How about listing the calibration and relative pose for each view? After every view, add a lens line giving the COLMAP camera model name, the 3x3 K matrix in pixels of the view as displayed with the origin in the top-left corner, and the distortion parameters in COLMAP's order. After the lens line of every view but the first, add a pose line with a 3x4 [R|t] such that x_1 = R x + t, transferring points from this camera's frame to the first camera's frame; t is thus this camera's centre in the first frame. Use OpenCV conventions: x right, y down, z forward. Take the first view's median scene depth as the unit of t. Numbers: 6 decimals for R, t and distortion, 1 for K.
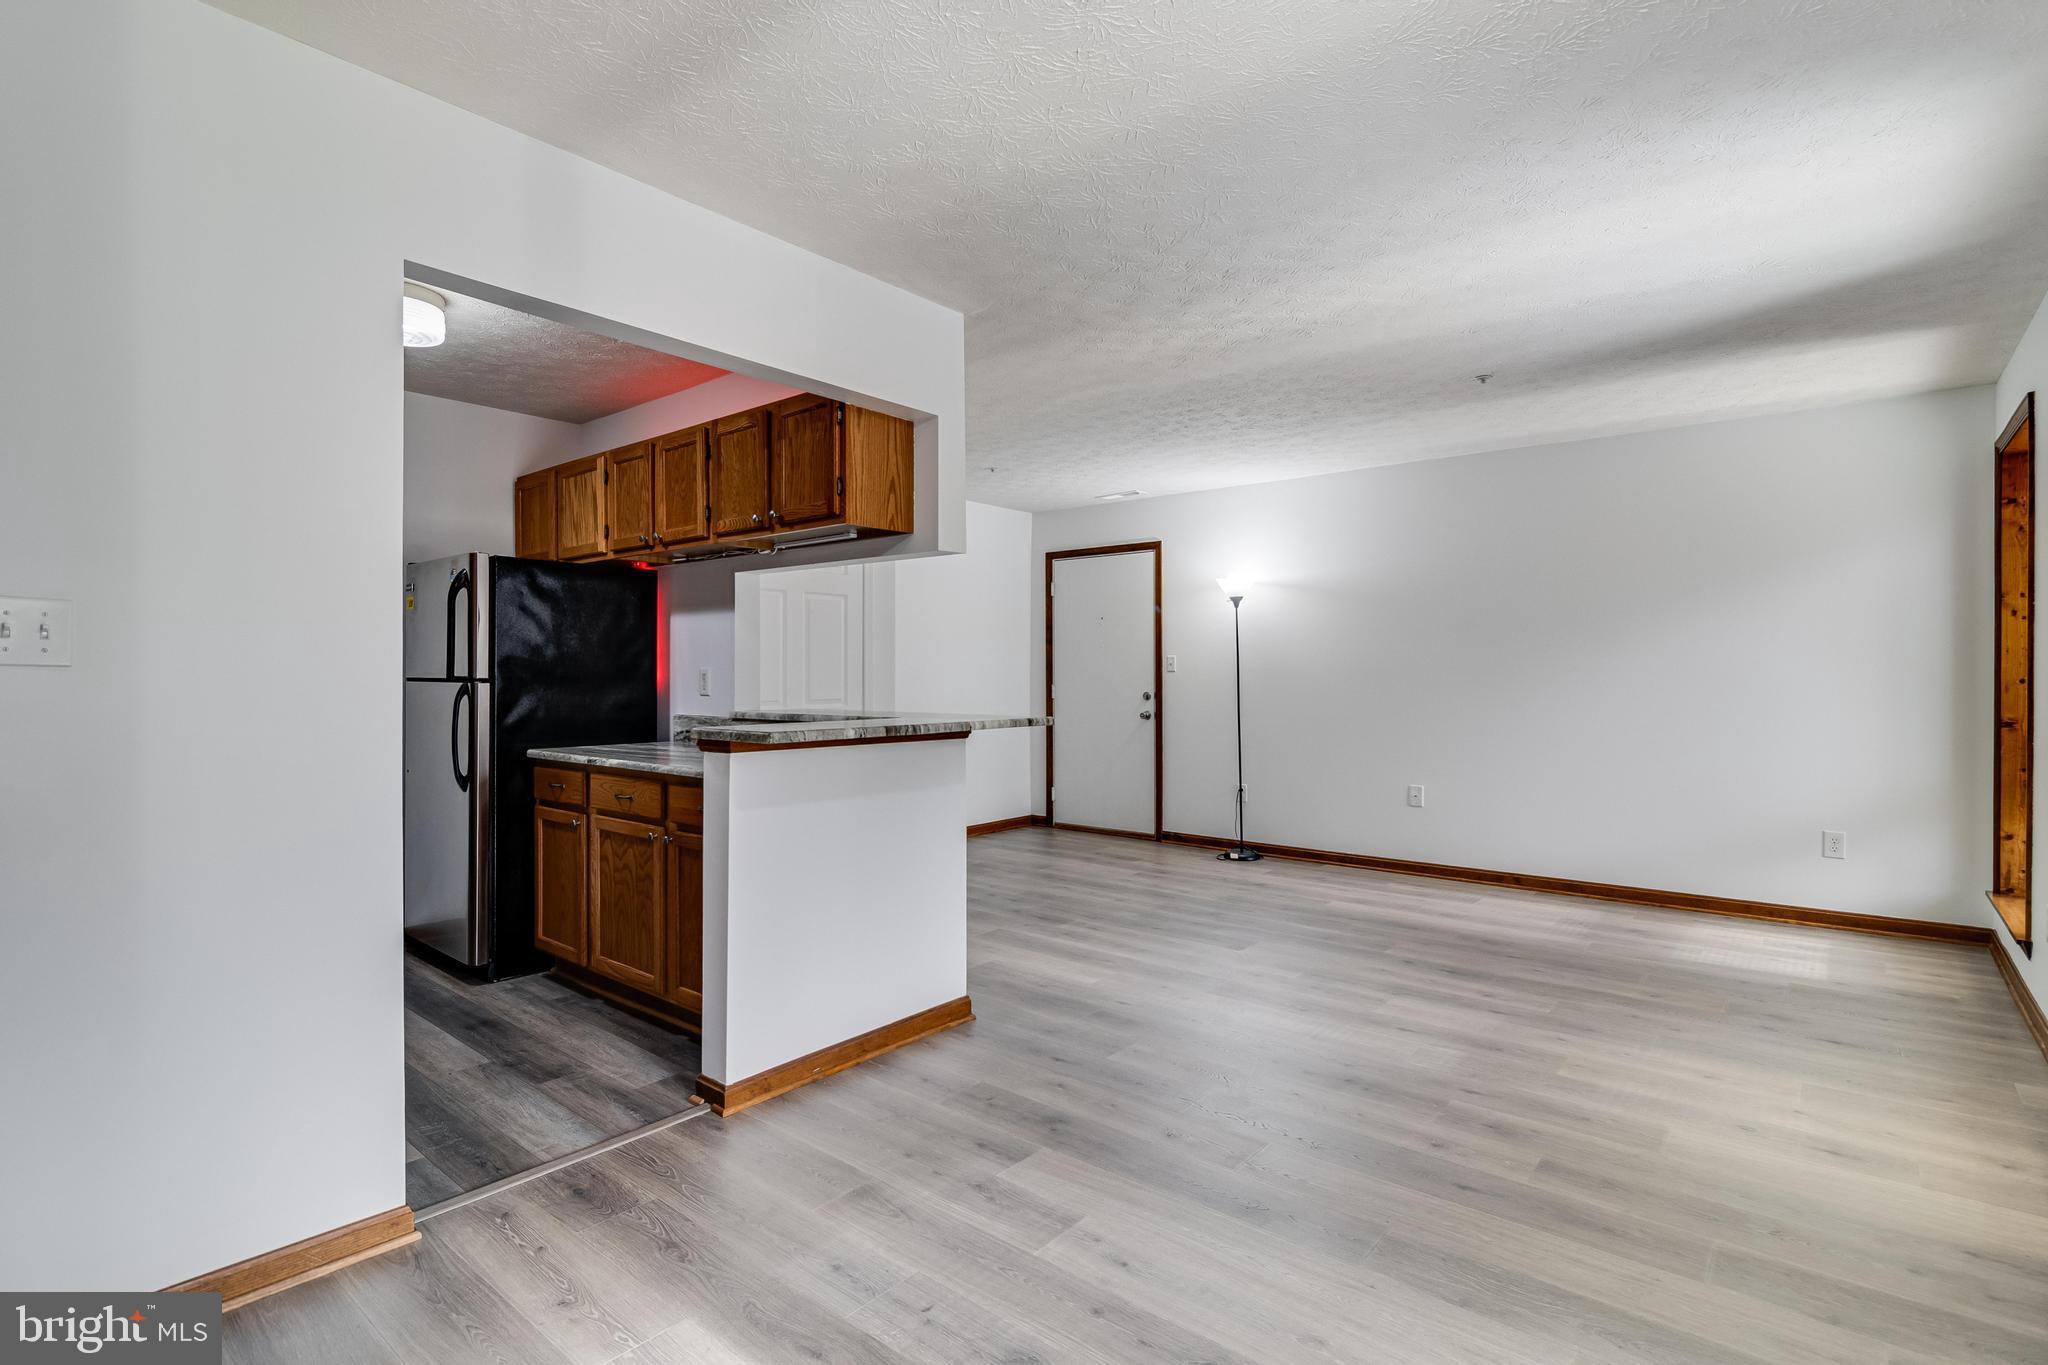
lens RADIAL K [[977.8, 0, 1031.0], [0, 977.8, 679.7], [0, 0, 1]] dist [-0.006749, -0.002064]
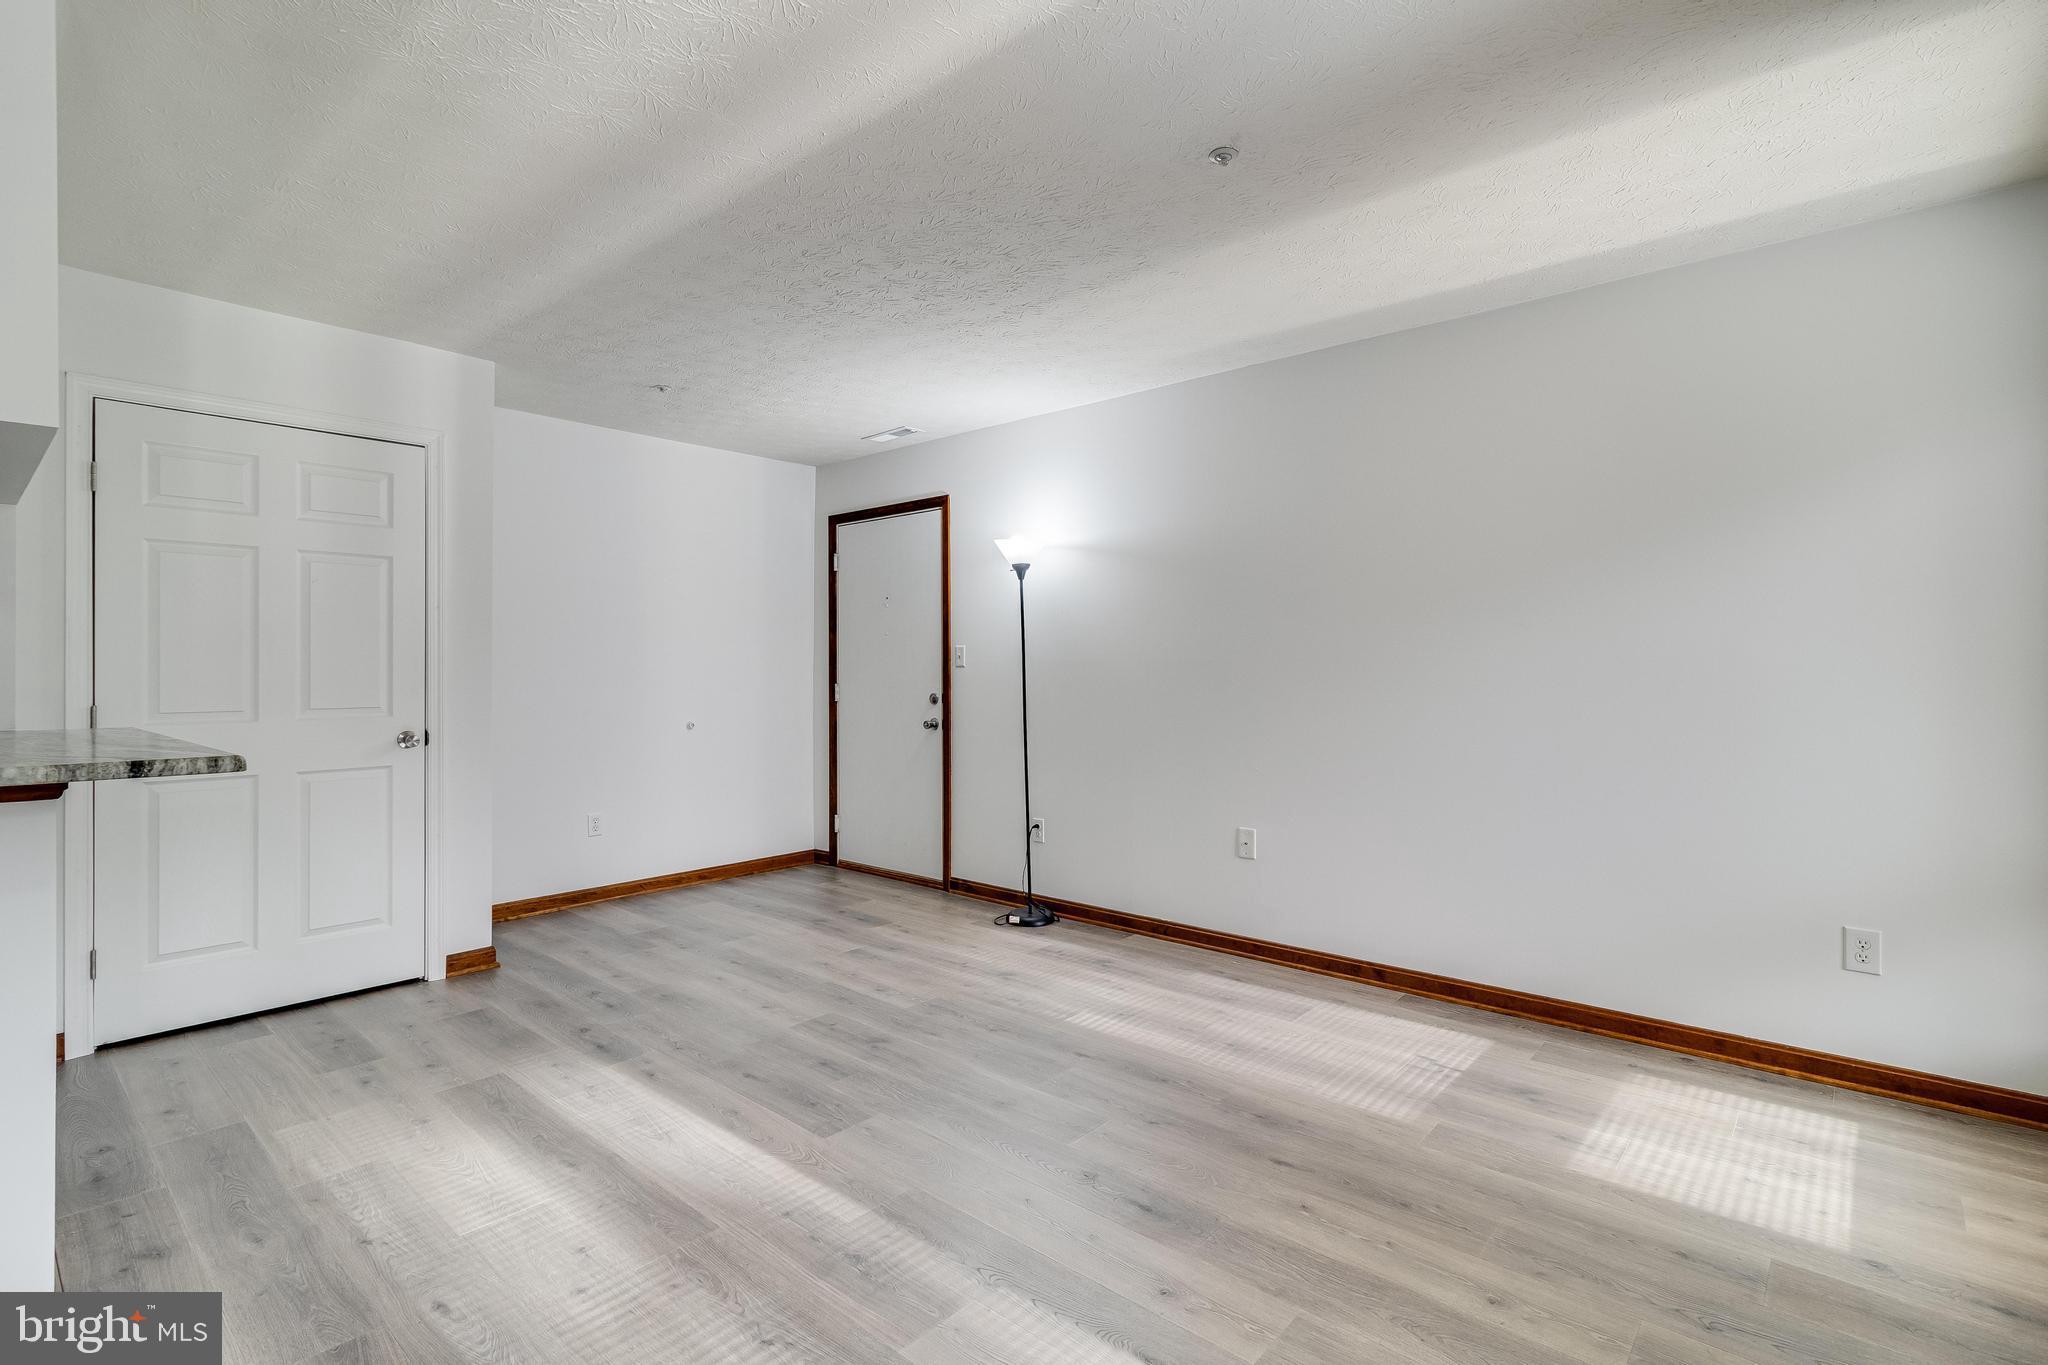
lens RADIAL K [[954.1, 0, 1026.7], [0, 954.1, 669.4], [0, 0, 1]] dist [-0.003147, 0.001565]
pose [[0.999538, -0.001792, -0.030342, 0.385749], [0.001590, 0.999976, -0.006684, -0.002117], [0.030353, 0.006632, 0.999517, 0.463563]]
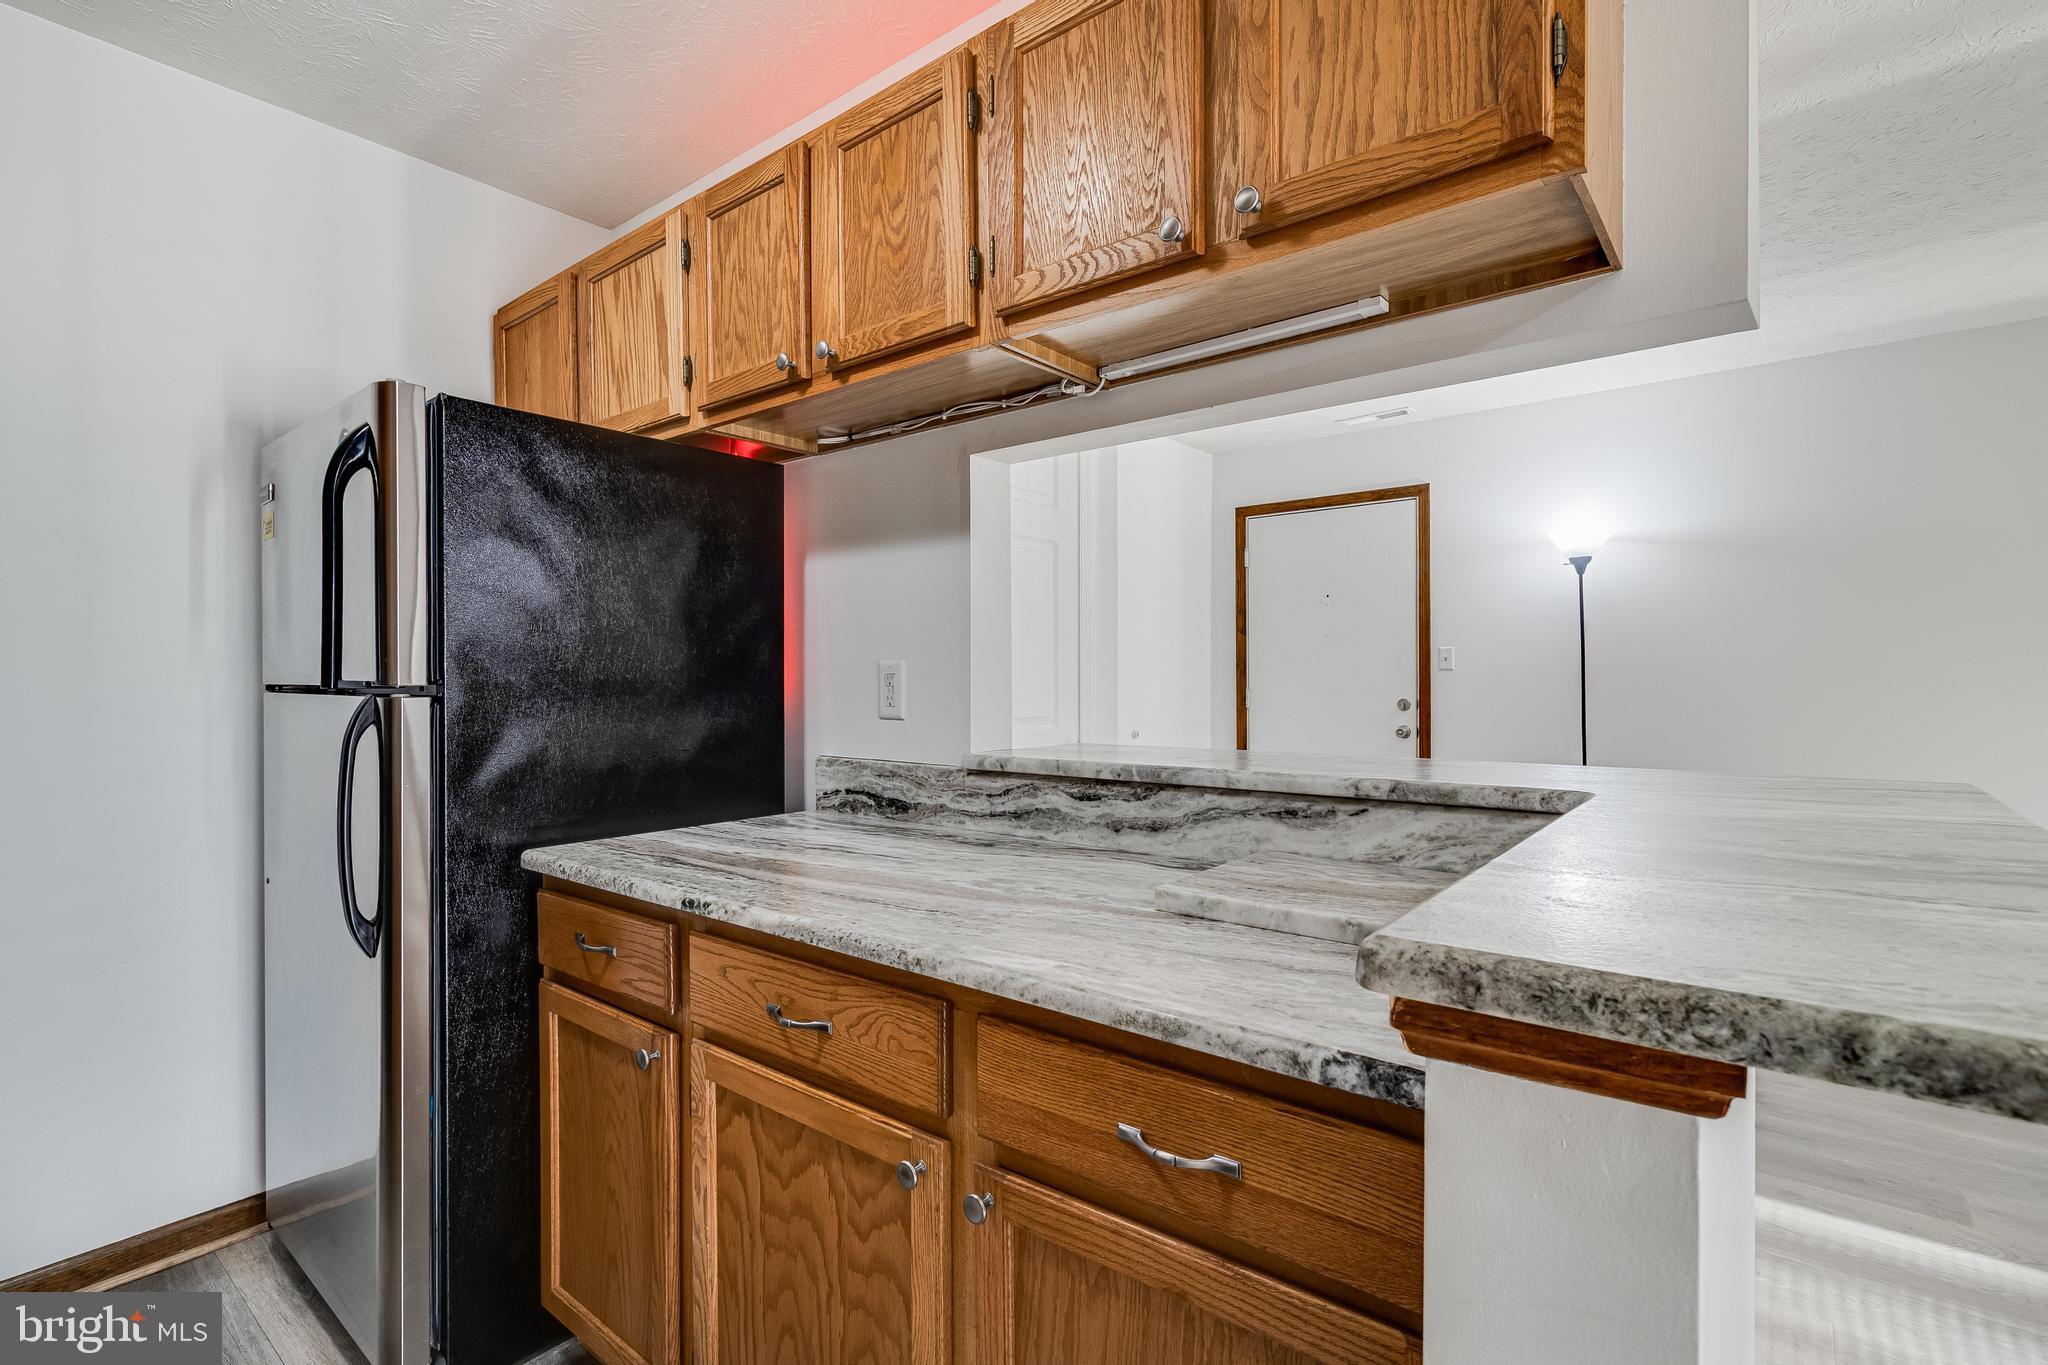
lens RADIAL K [[954.1, 0, 1026.2], [0, 954.1, 686.9], [0, 0, 1]] dist [-0.003147, 0.001565]
pose [[0.999910, -0.005194, 0.012396, -0.293774], [0.005138, 0.999976, 0.004543, -0.001389], [-0.012419, -0.004479, 0.999913, 0.568159]]
